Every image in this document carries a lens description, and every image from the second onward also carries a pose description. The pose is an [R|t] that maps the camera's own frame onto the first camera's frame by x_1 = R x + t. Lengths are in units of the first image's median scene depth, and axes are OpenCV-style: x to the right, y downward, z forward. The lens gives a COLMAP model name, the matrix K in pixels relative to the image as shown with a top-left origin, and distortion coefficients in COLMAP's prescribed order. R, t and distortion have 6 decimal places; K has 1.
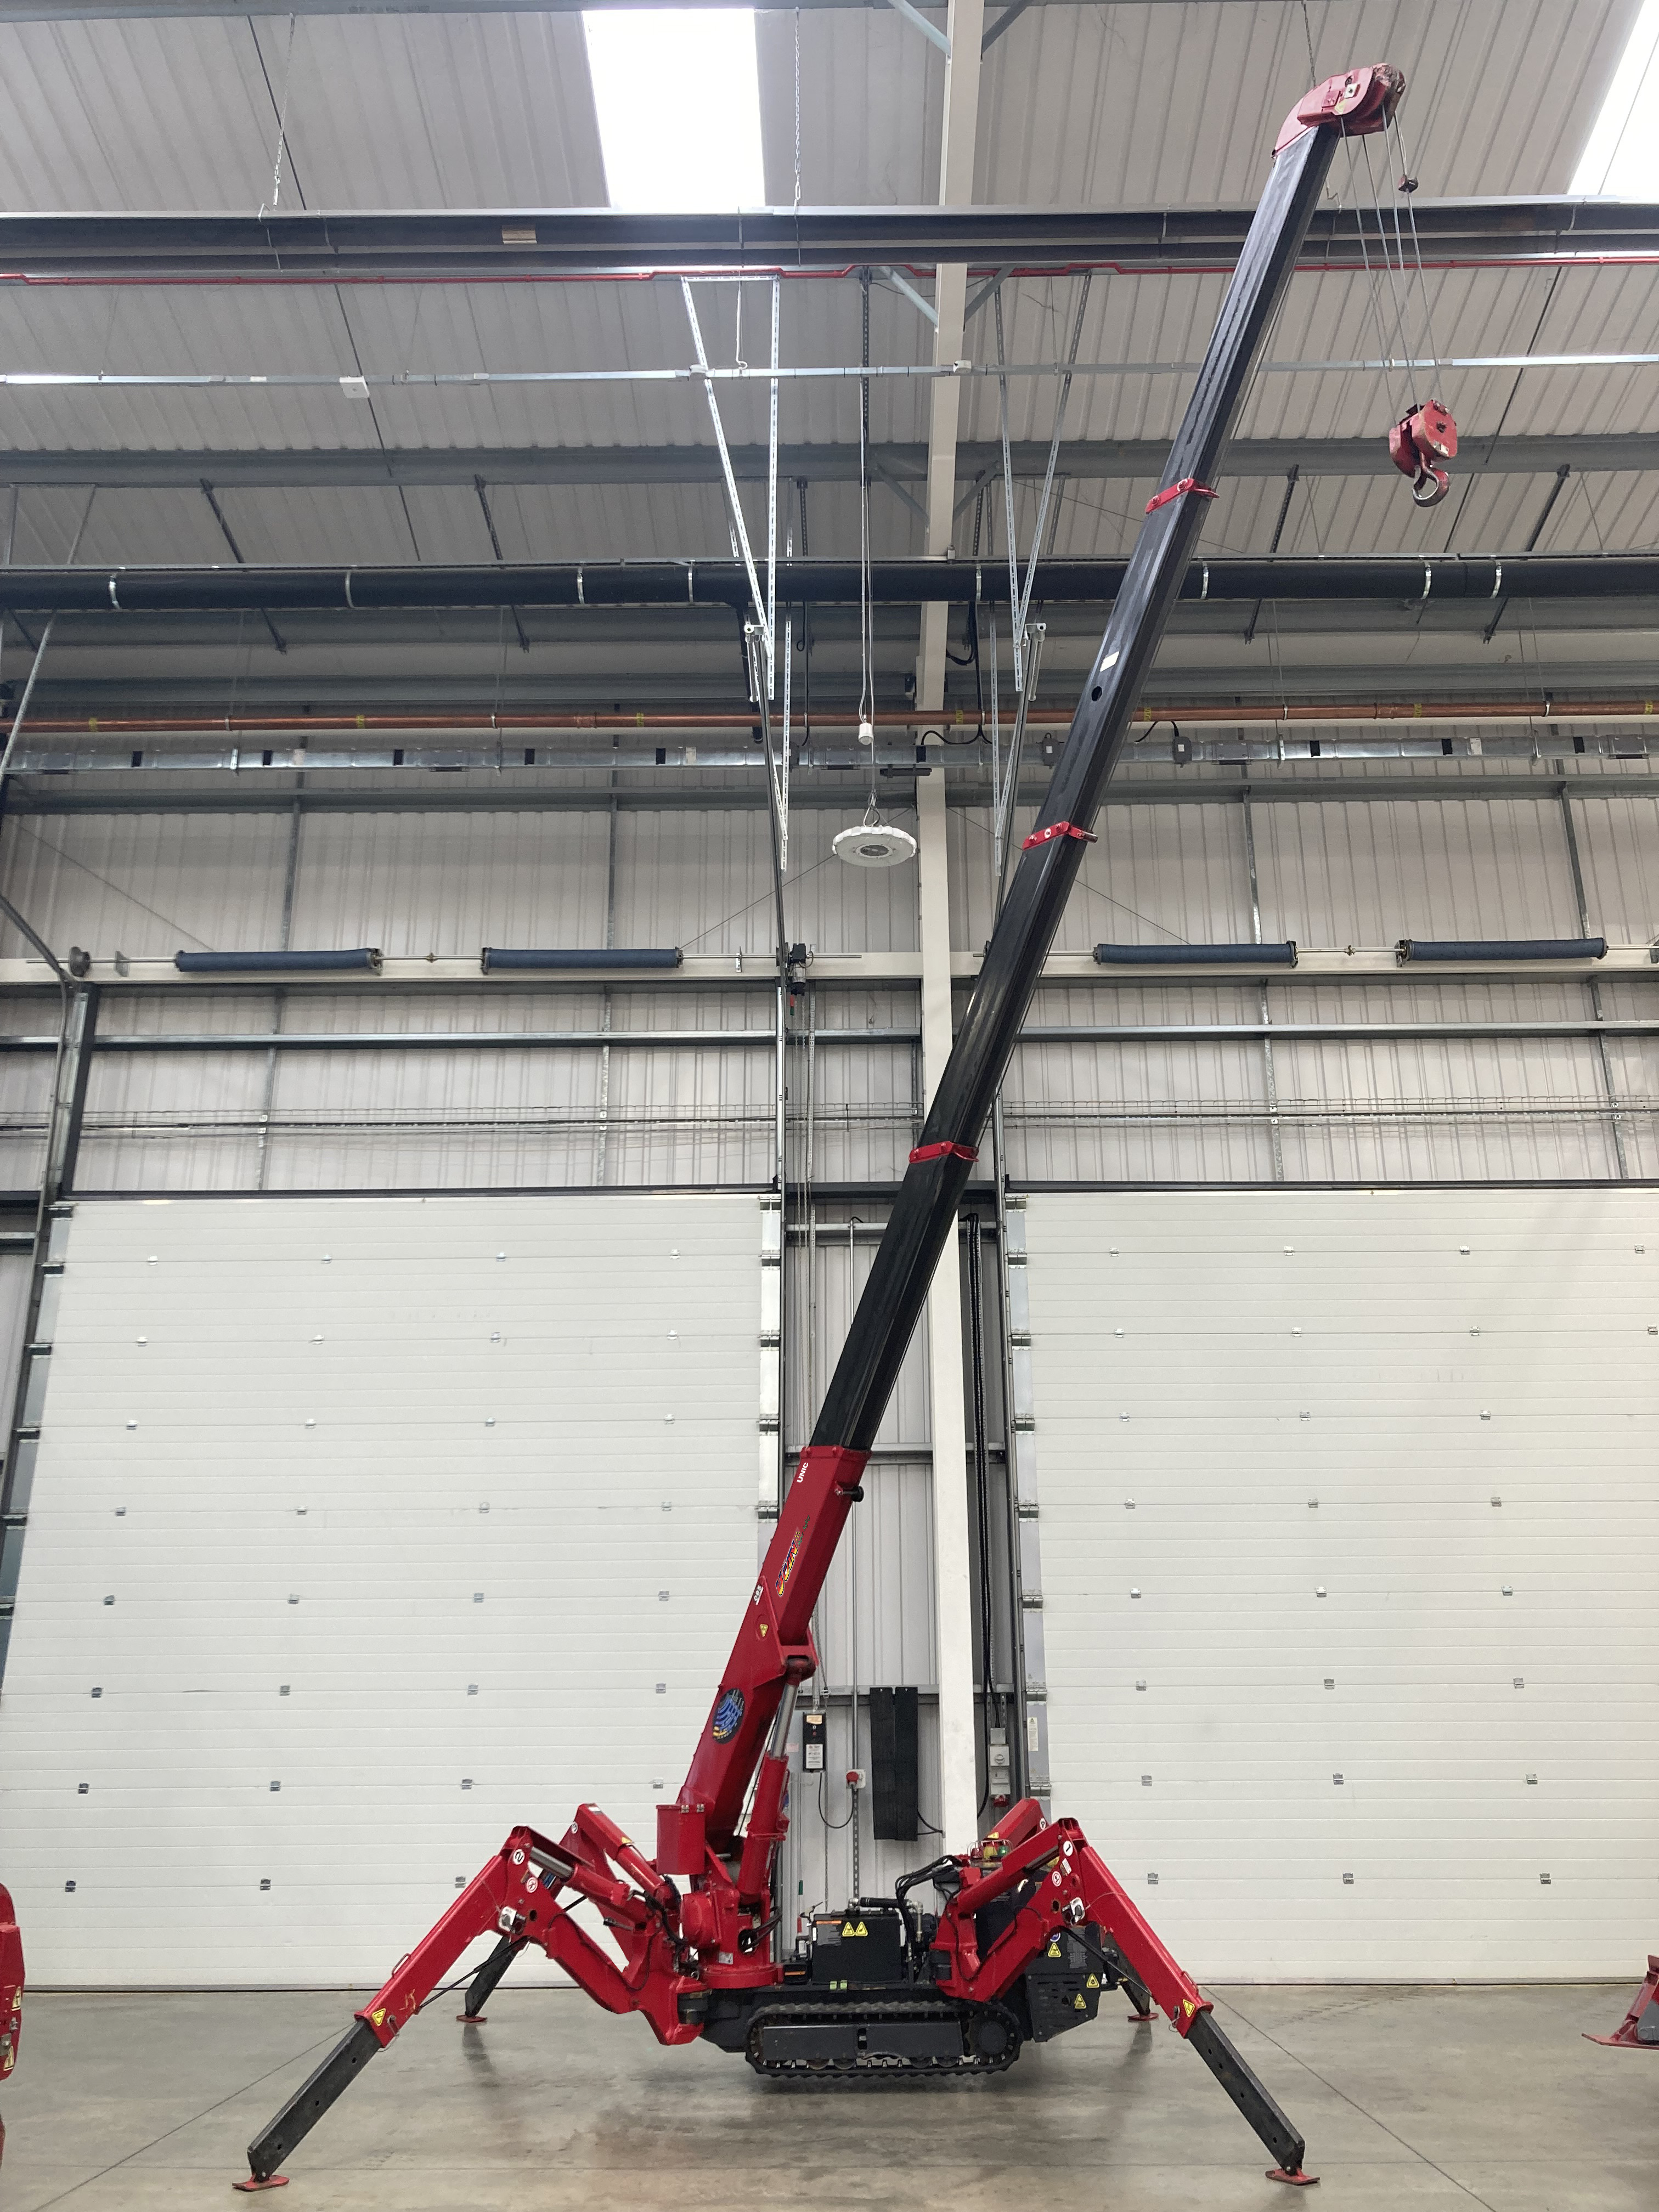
lens RADIAL K [[1732.0, 0, 829.5], [0, 1732.0, 1106.0], [0, 0, 1]] dist [0.009586, 0.003940]
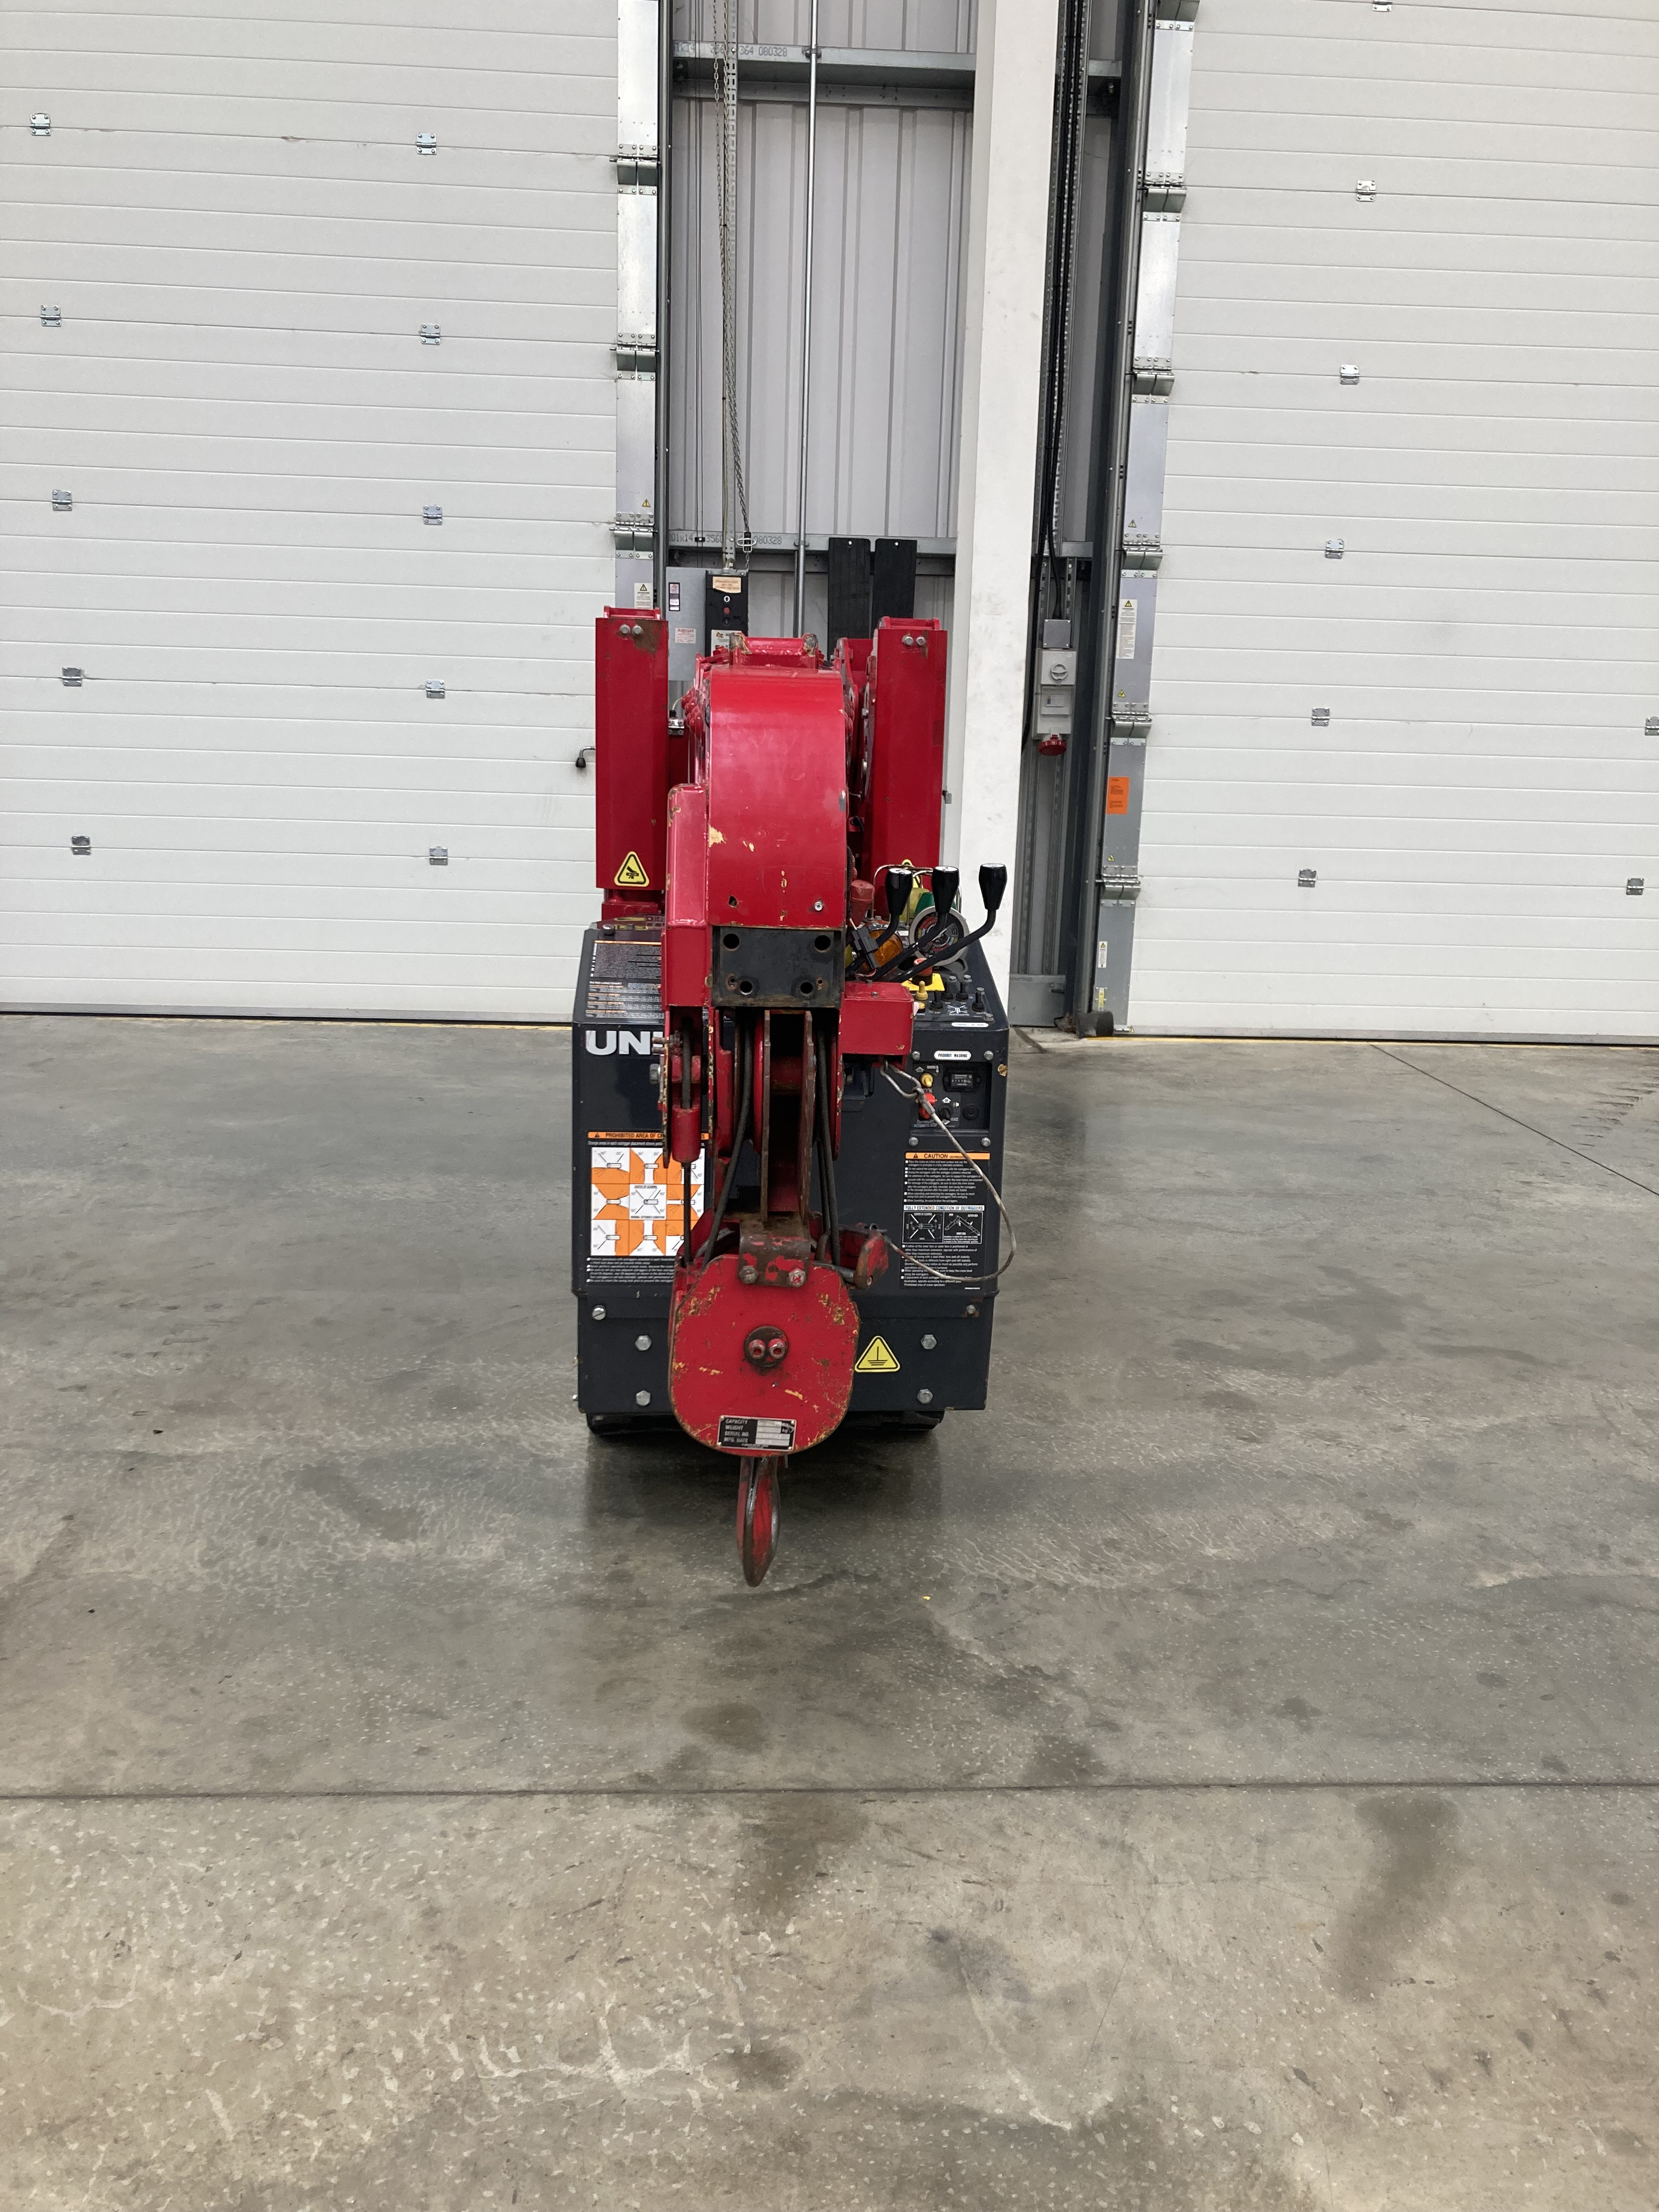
lens RADIAL K [[1786.3, 0, 860.6], [0, 1786.3, 1114.3], [0, 0, 1]] dist [-0.000322, -0.008611]
pose [[0.995891, 0.017479, 0.088856, -0.020507], [-0.062244, 0.844805, 0.531442, 0.292626], [-0.065776, -0.534789, 0.842422, 0.666230]]
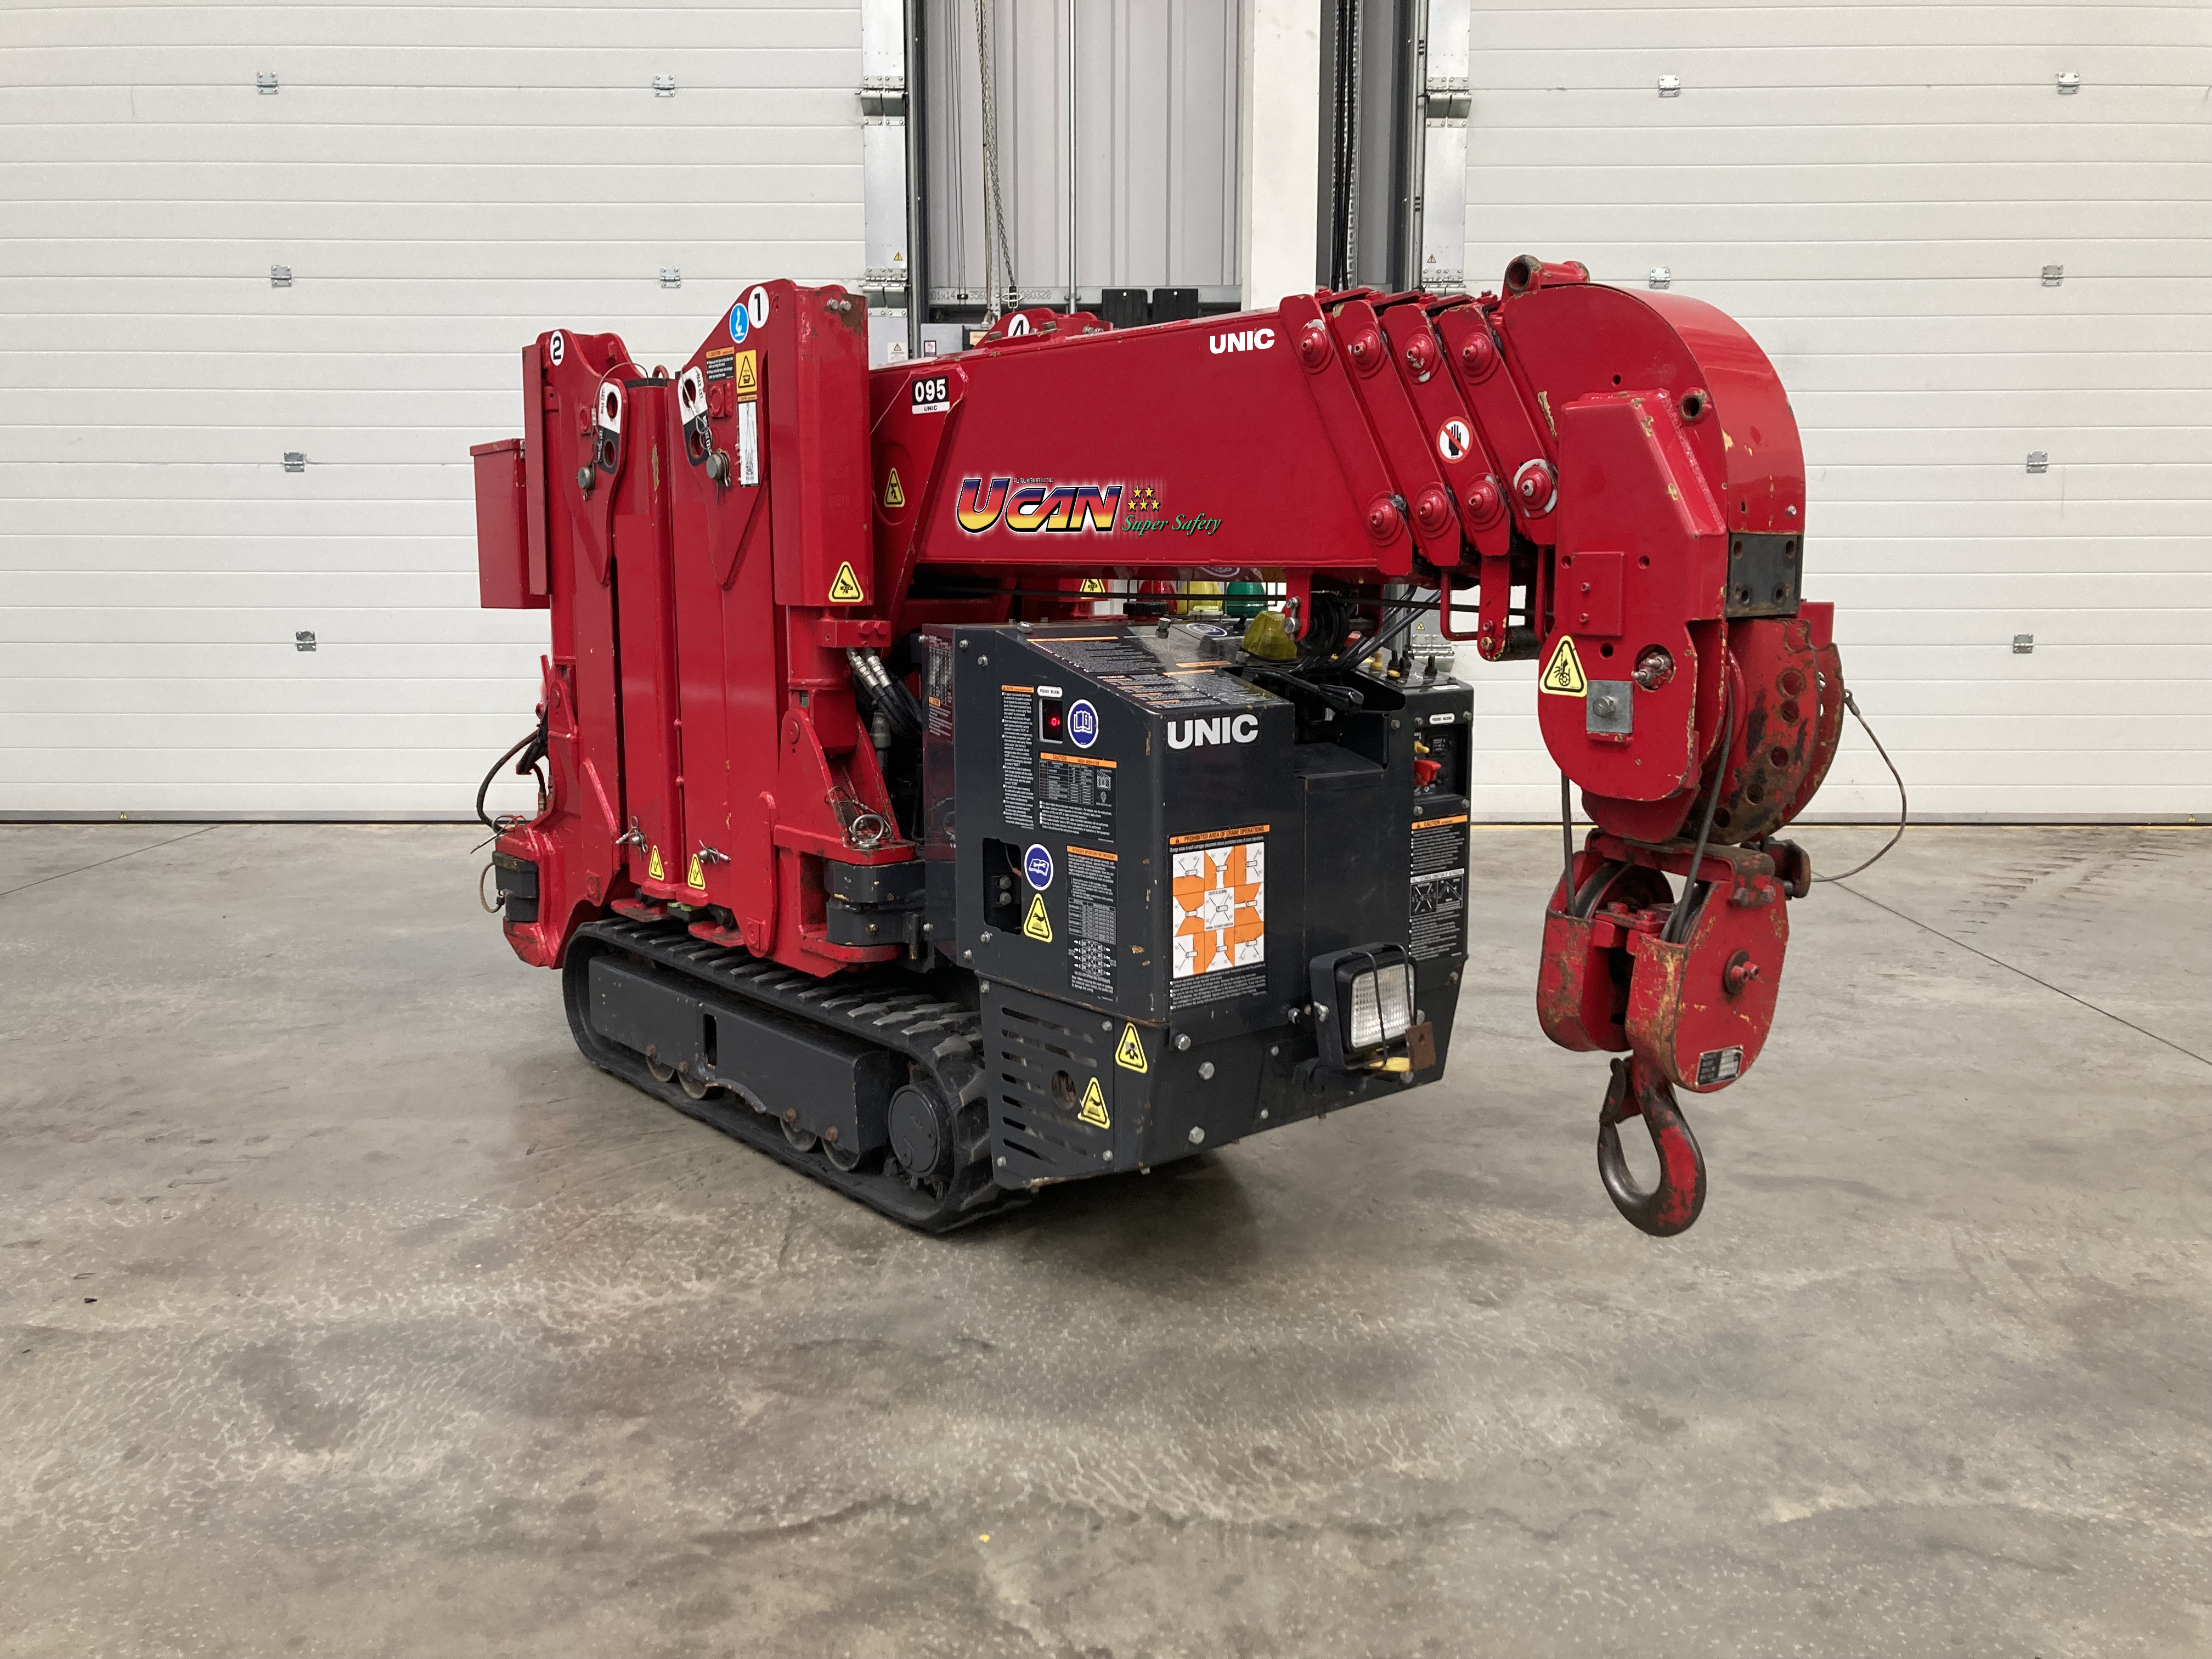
lens RADIAL K [[1803.4, 0, 1133.5], [0, 1803.4, 827.9], [0, 0, 1]] dist [0.001446, 0.016155]
pose [[0.999737, 0.002861, 0.022762, 0.032021], [-0.013510, 0.875324, 0.483348, 0.337905], [-0.018541, -0.483528, 0.875132, 0.724140]]
